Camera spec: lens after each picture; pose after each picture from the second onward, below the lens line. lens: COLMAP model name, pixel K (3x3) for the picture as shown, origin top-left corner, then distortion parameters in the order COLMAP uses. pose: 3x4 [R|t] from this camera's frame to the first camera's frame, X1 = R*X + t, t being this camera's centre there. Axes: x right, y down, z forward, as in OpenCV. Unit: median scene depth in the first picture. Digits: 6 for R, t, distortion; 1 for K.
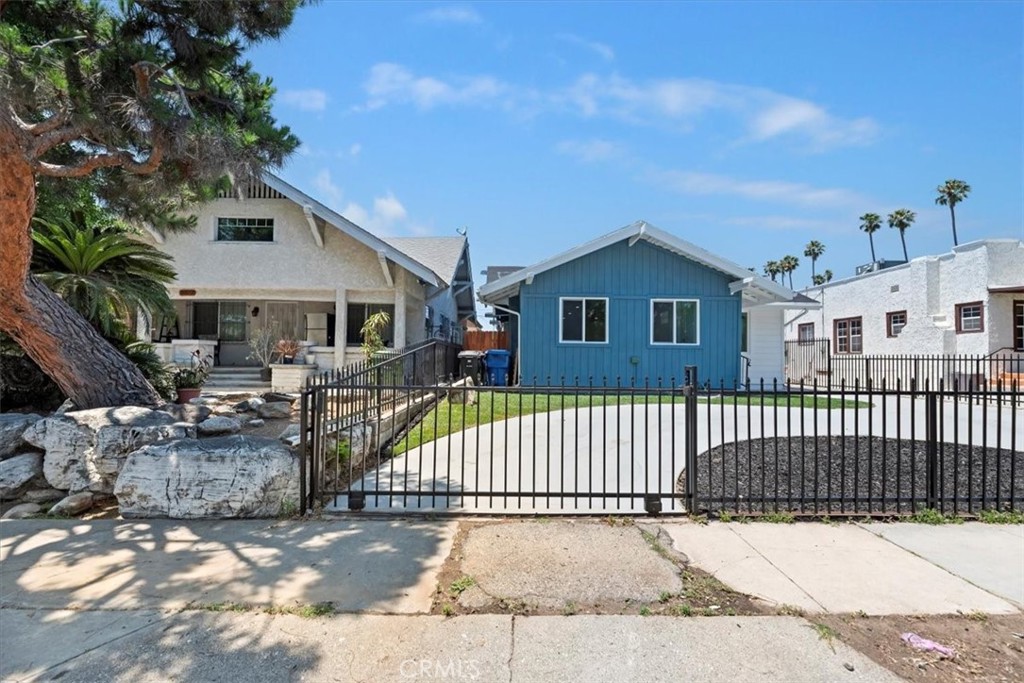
lens RADIAL K [[429.2, 0, 504.1], [0, 429.2, 354.3], [0, 0, 1]] dist [0.005199, -0.000135]
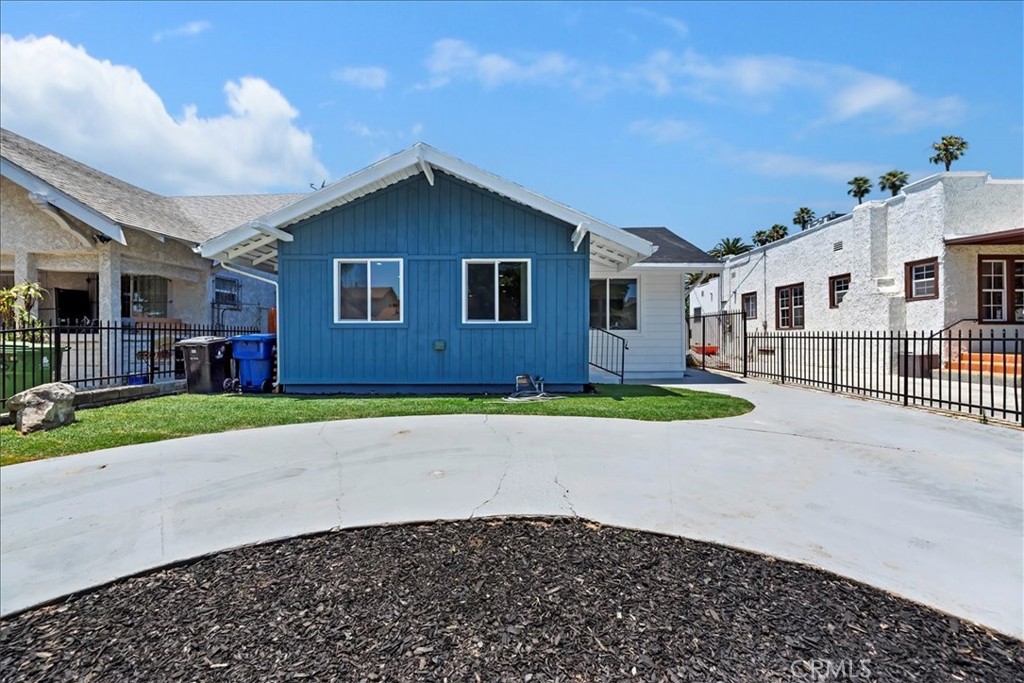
lens RADIAL K [[429.2, 0, 504.6], [0, 429.2, 341.0], [0, 0, 1]] dist [0.005199, -0.000135]
pose [[0.999850, -0.016014, -0.006583, 0.342184], [0.016148, 0.999654, 0.020786, -0.005733], [0.006248, -0.020889, 0.999762, 0.234046]]
